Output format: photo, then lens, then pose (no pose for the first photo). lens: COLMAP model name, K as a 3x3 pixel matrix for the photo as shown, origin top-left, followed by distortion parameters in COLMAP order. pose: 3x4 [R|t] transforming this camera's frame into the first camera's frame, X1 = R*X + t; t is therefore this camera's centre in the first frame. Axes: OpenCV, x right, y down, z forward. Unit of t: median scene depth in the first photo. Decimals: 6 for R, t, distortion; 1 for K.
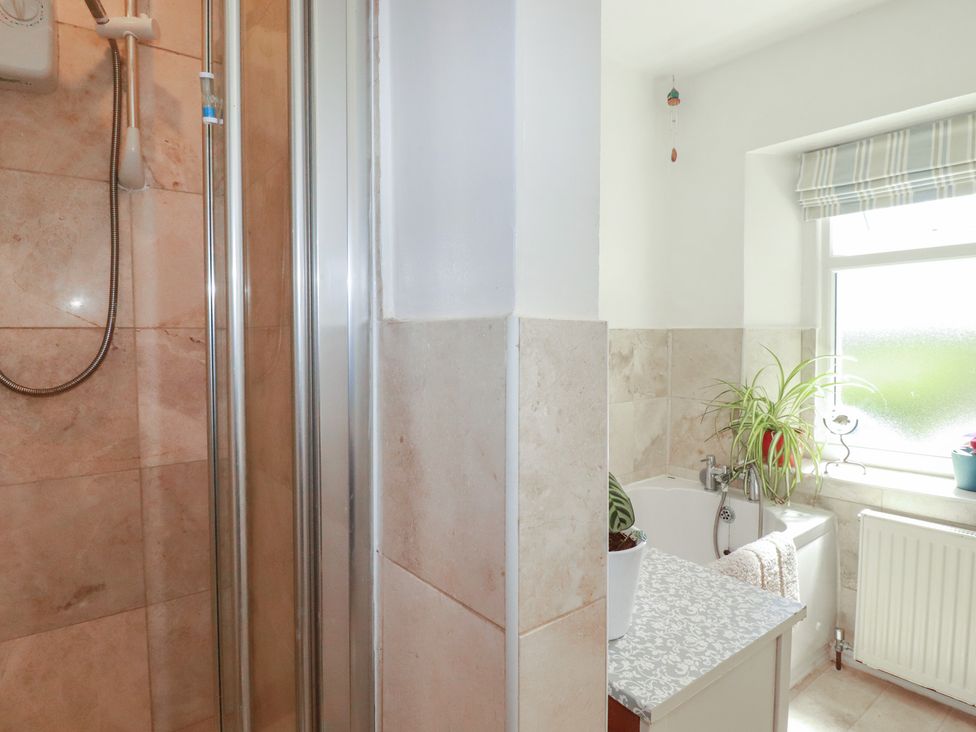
lens RADIAL K [[532.4, 0, 491.7], [0, 532.4, 360.6], [0, 0, 1]] dist [-0.004843, -0.011466]
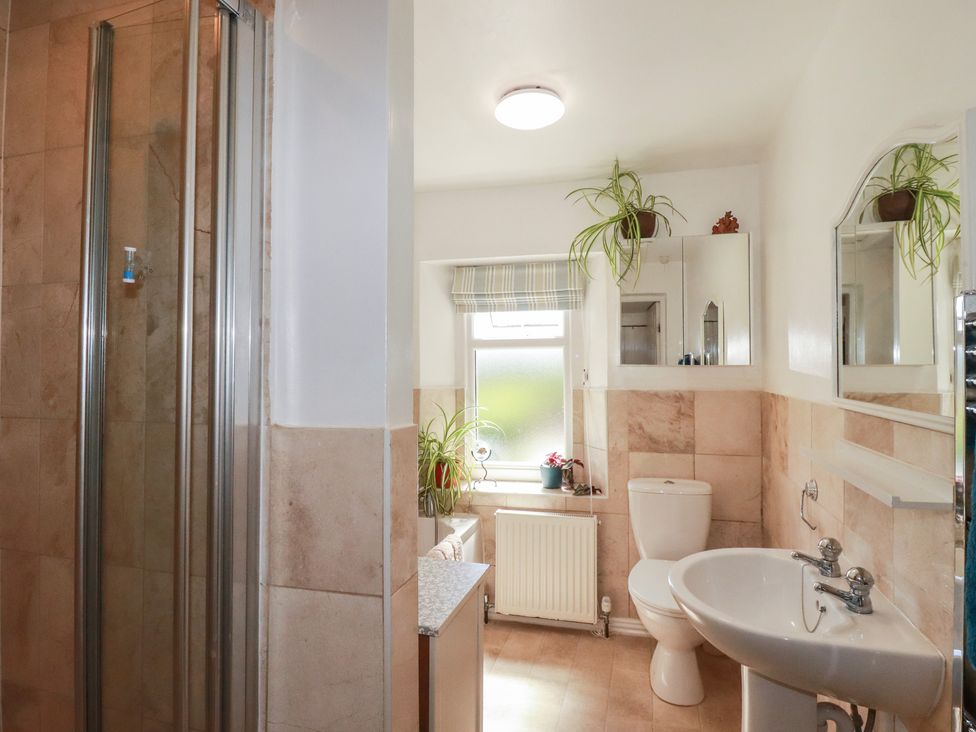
lens RADIAL K [[532.4, 0, 495.0], [0, 532.4, 359.3], [0, 0, 1]] dist [-0.004843, -0.011466]
pose [[0.791629, 0.015691, 0.610801, -0.226209], [0.024293, 0.998071, -0.057124, -0.059106], [-0.610519, 0.060059, 0.789721, -0.215183]]
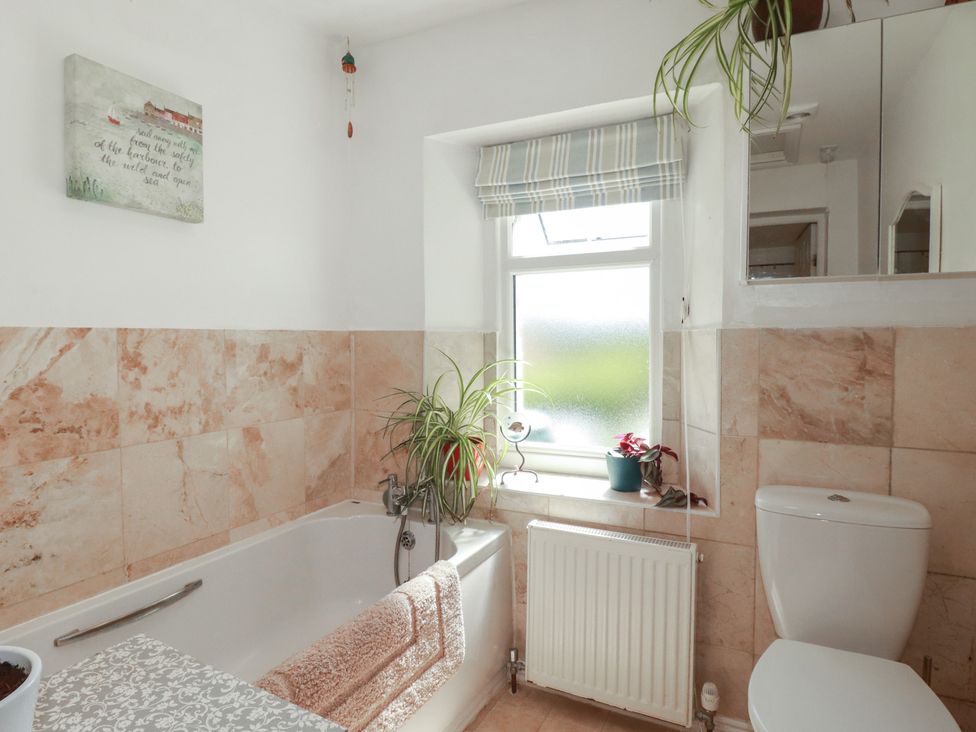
lens RADIAL K [[532.4, 0, 503.4], [0, 532.4, 361.6], [0, 0, 1]] dist [-0.004843, -0.011466]
pose [[0.905266, -0.013142, 0.424641, 0.229523], [0.014897, 0.999889, -0.000813, -0.006362], [-0.424583, 0.007062, 0.905361, 0.133009]]
